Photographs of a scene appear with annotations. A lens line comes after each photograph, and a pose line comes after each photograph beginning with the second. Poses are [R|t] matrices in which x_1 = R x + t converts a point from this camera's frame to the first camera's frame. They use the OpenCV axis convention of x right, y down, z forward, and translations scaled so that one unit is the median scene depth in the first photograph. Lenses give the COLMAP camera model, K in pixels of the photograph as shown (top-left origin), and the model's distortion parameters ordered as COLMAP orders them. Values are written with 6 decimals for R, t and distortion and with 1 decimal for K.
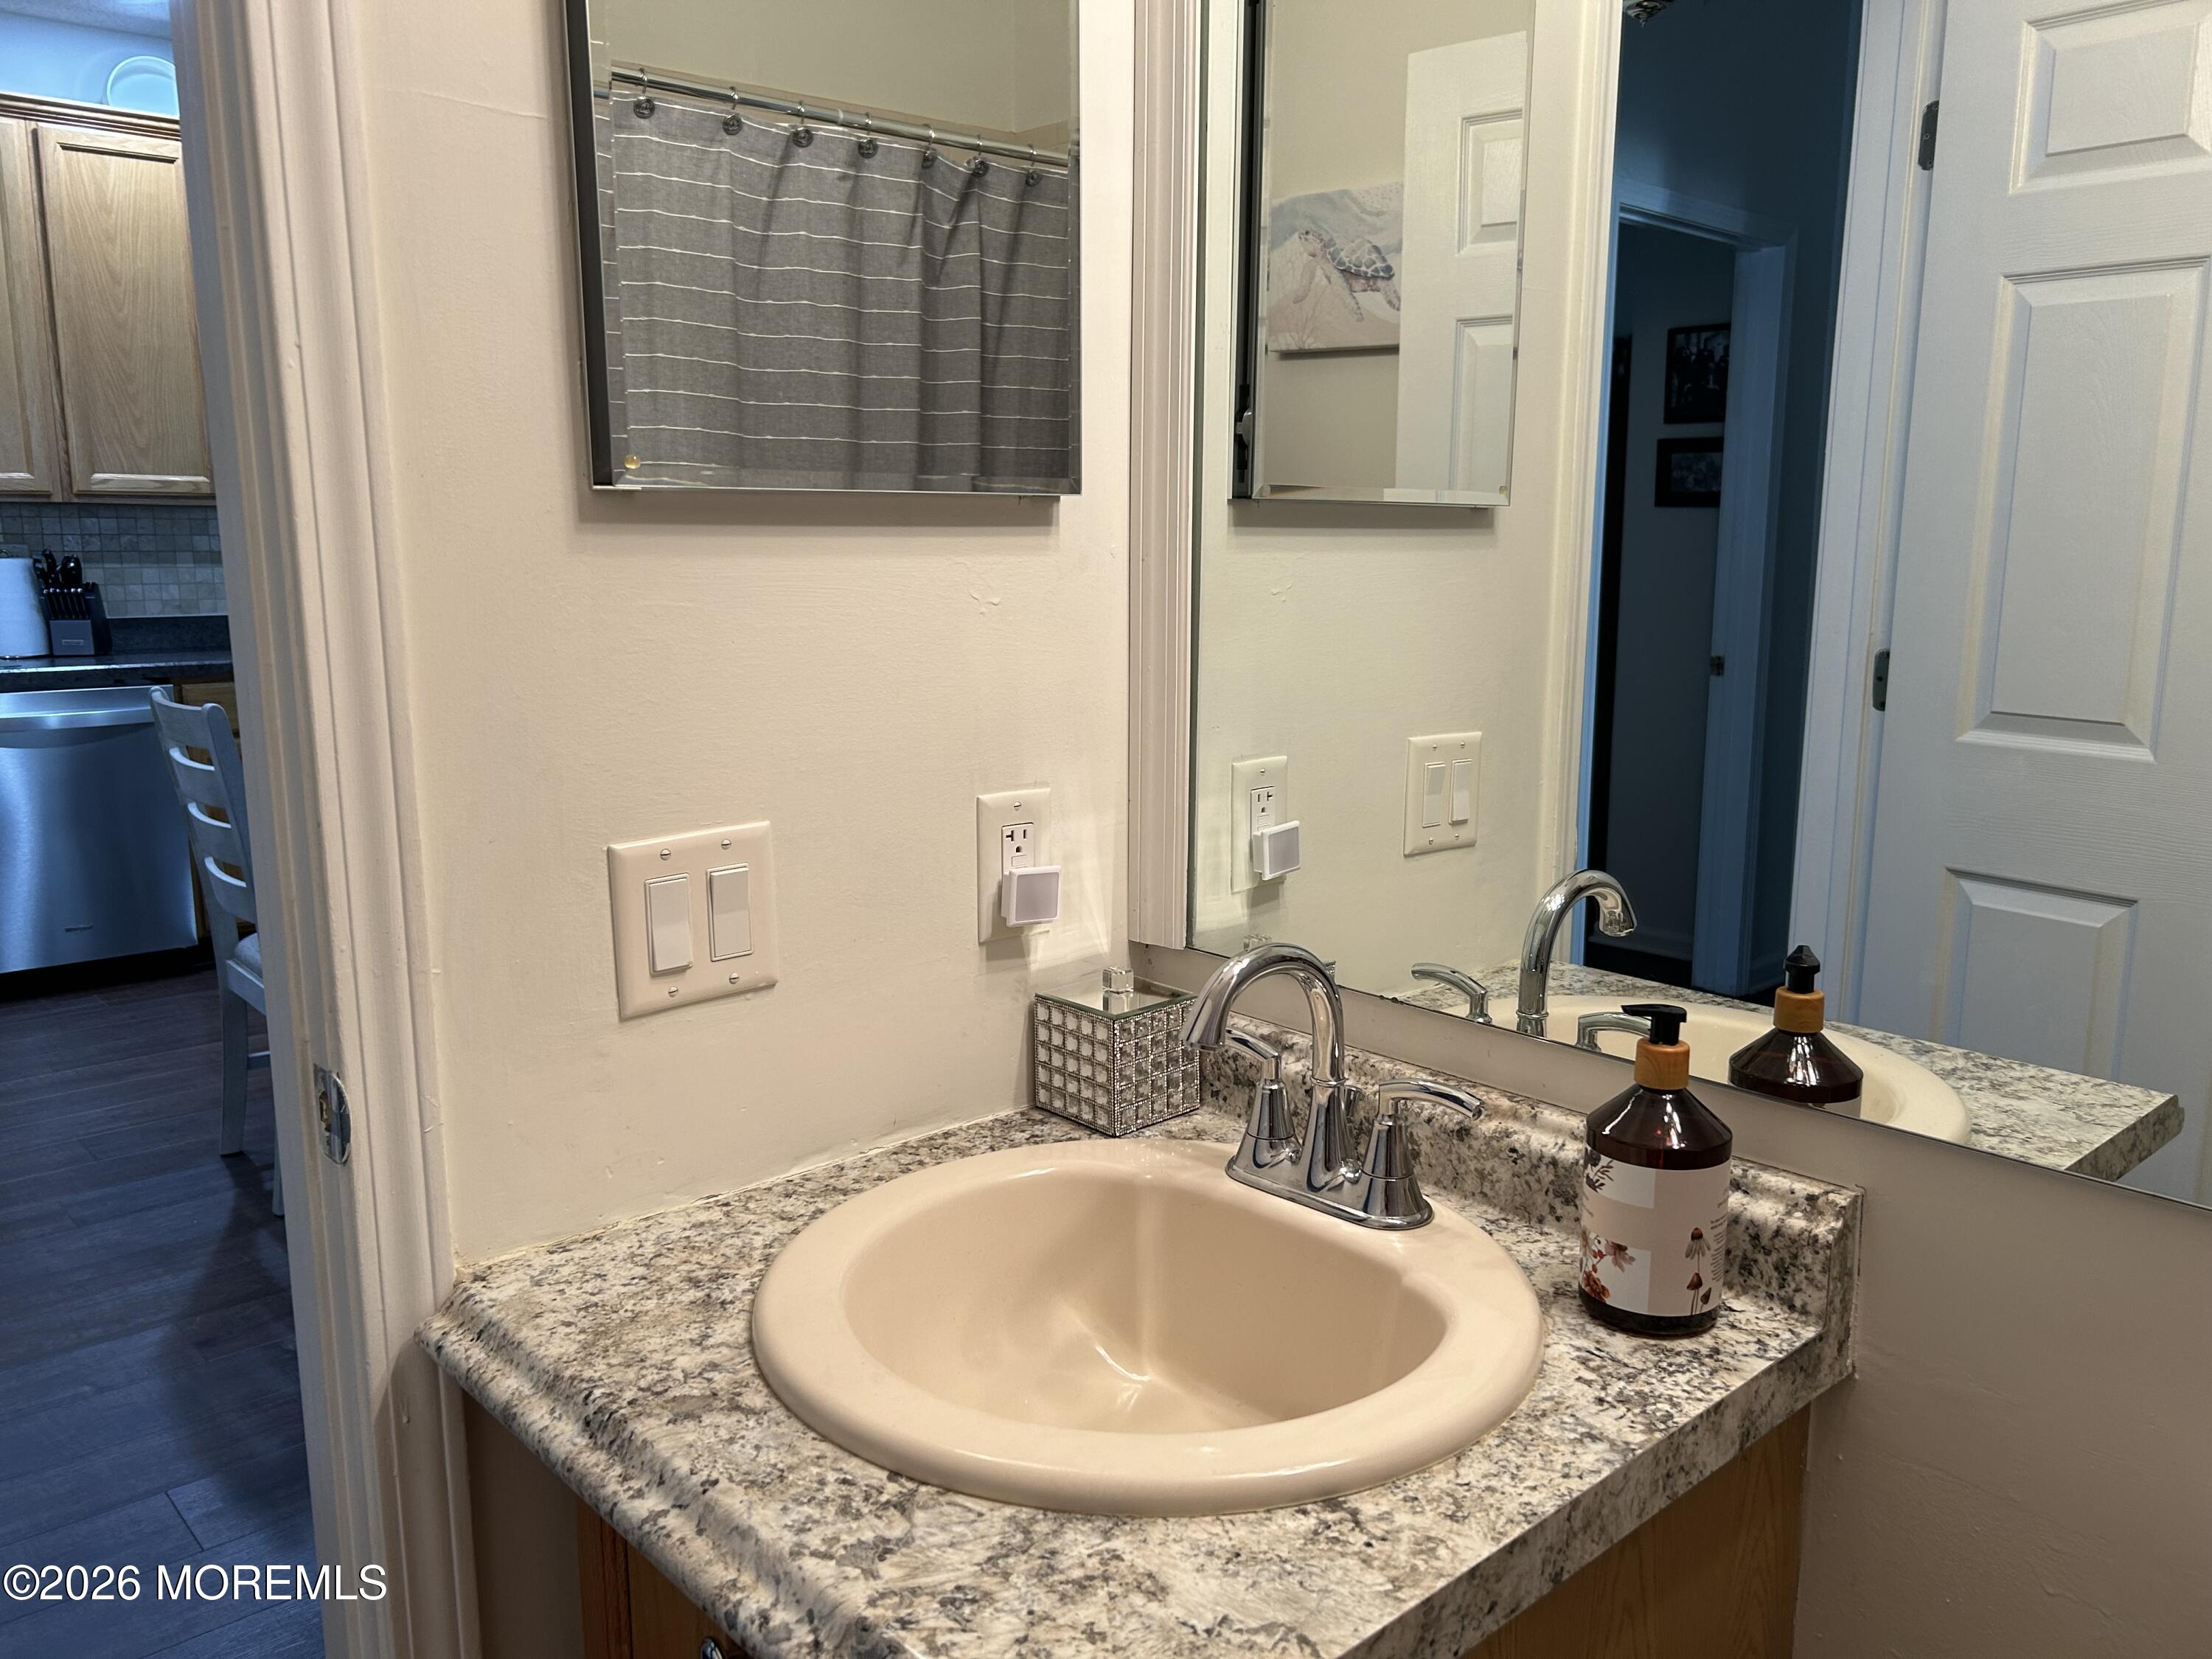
lens RADIAL K [[1685.7, 0, 1106.0], [0, 1685.7, 829.5], [0, 0, 1]] dist [0.001321, 0.000607]
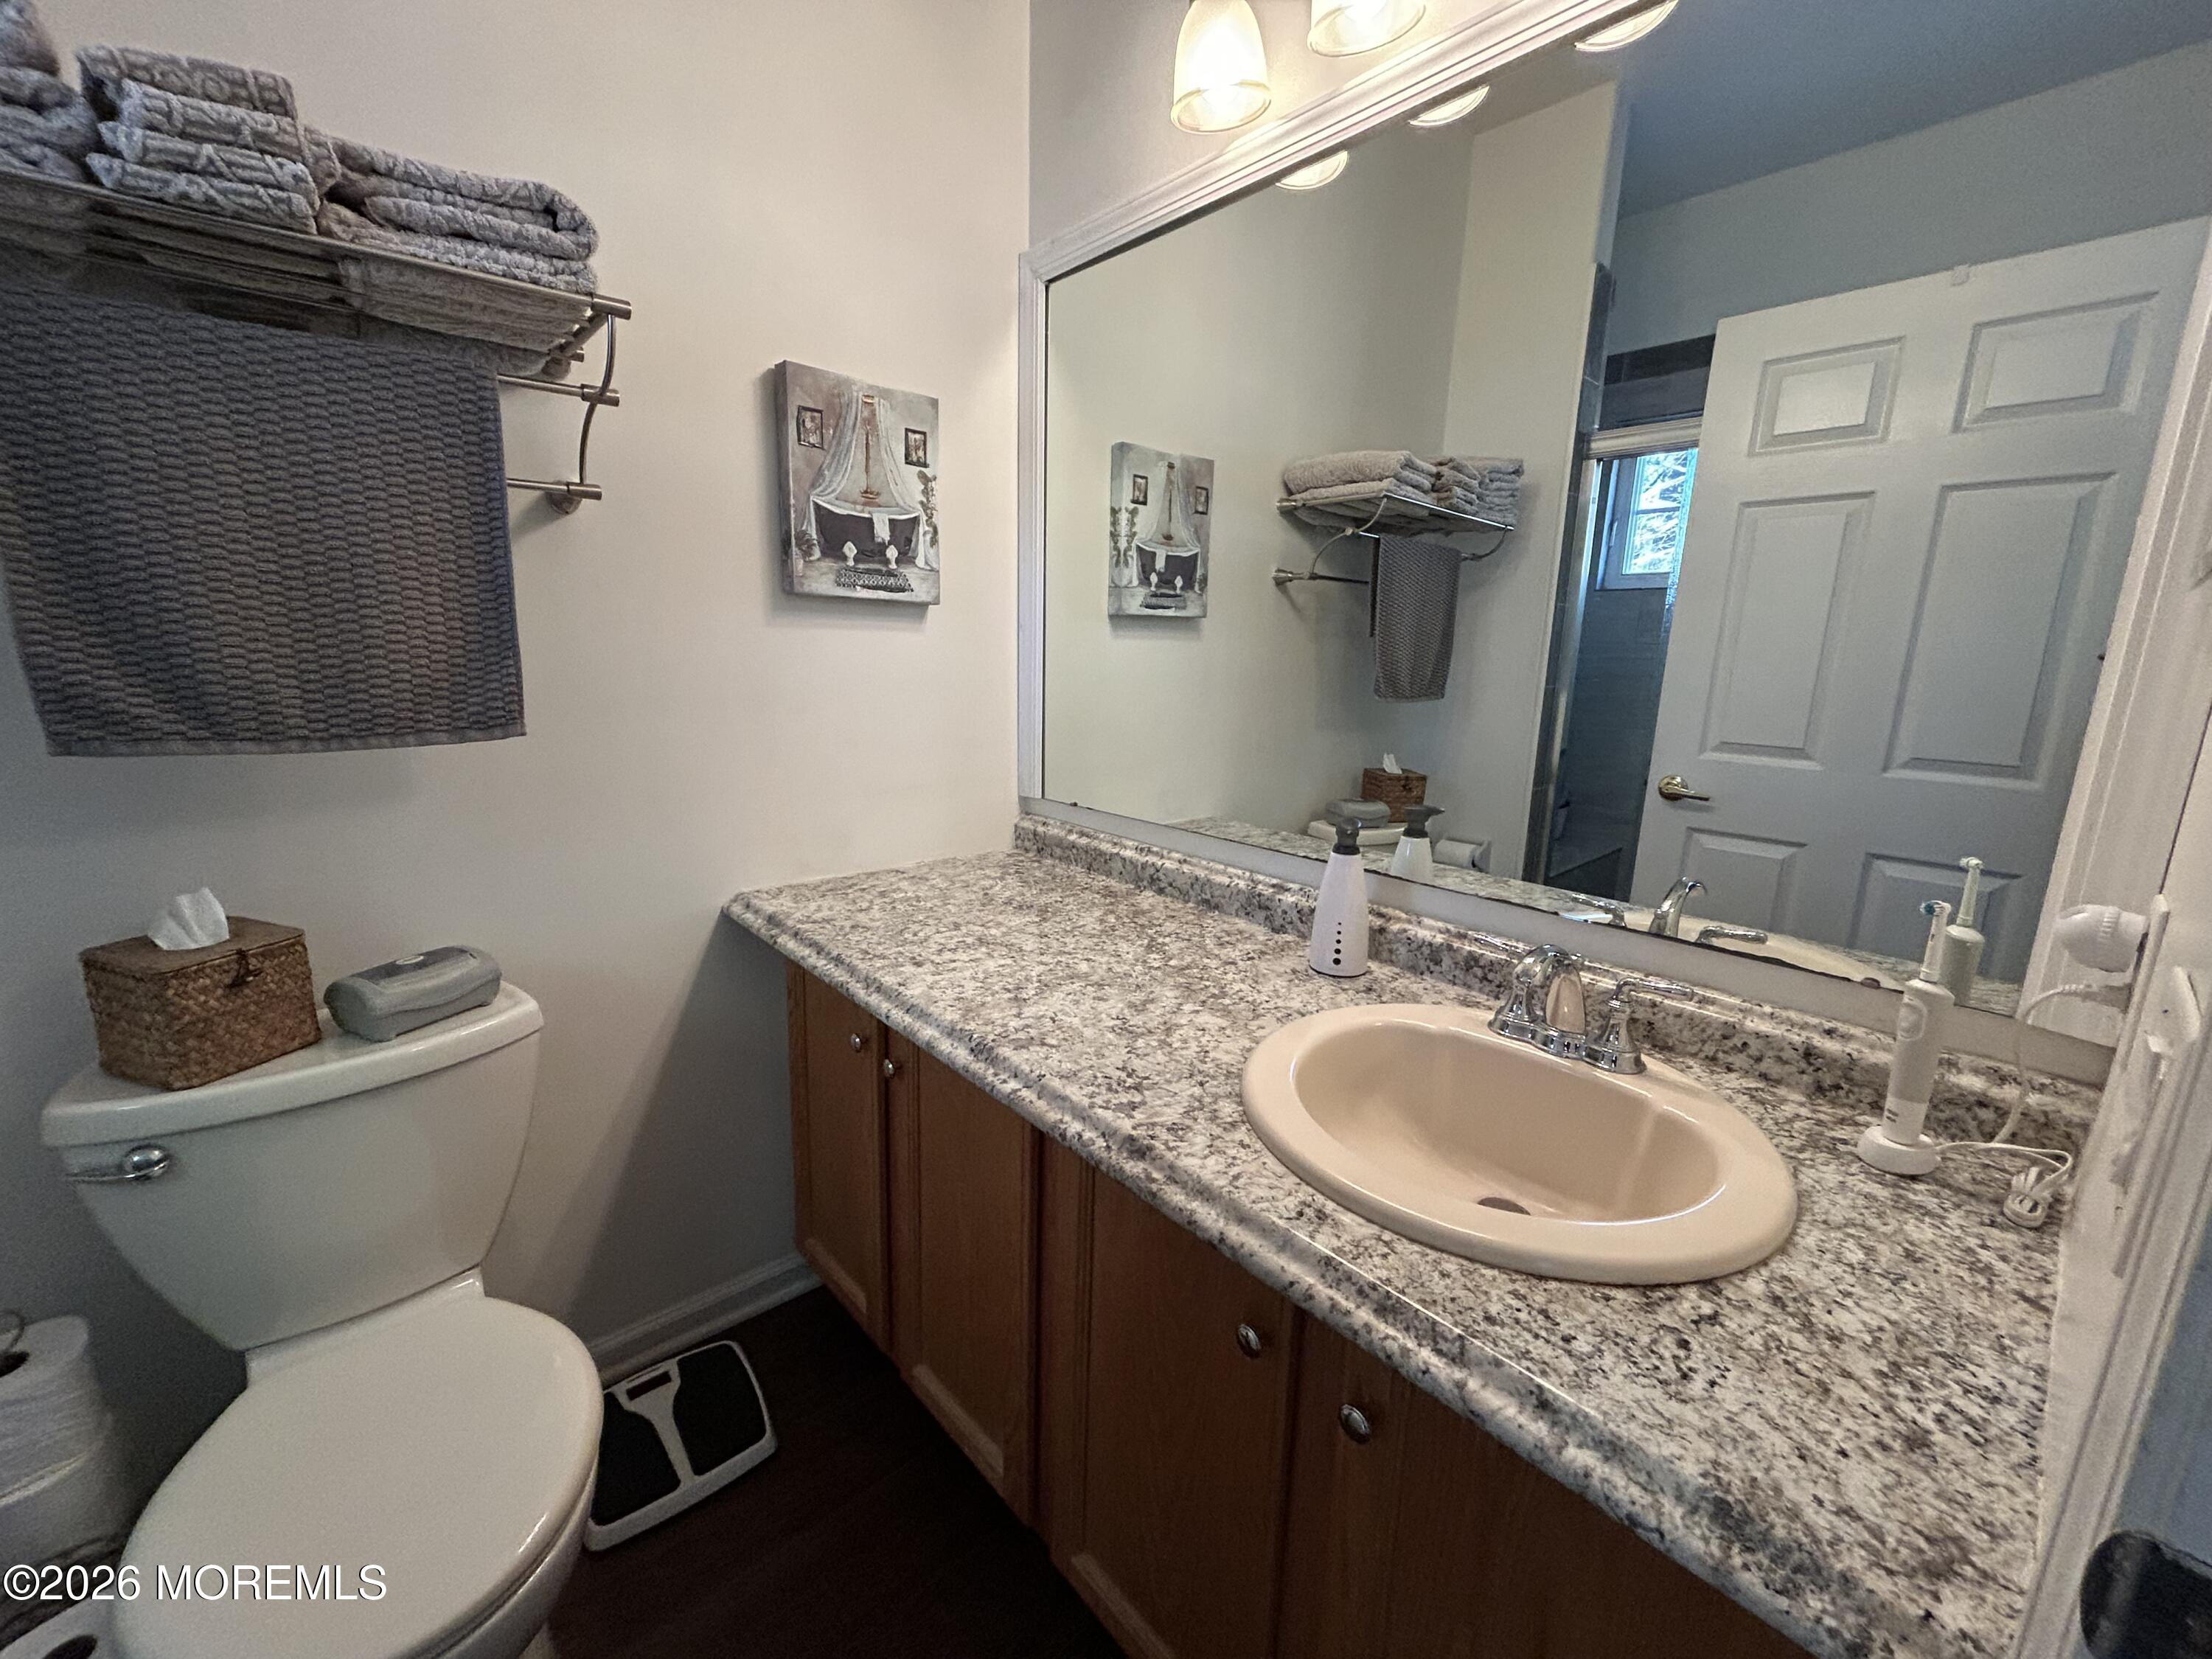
lens RADIAL K [[882.3, 0, 1100.4], [0, 882.3, 825.0], [0, 0, 1]] dist [-0.000775, -0.000626]
pose [[0.999578, 0.023454, -0.017140, -0.146599], [-0.022999, 0.999390, 0.026278, 0.049203], [0.017746, -0.025873, 0.999508, -0.067104]]
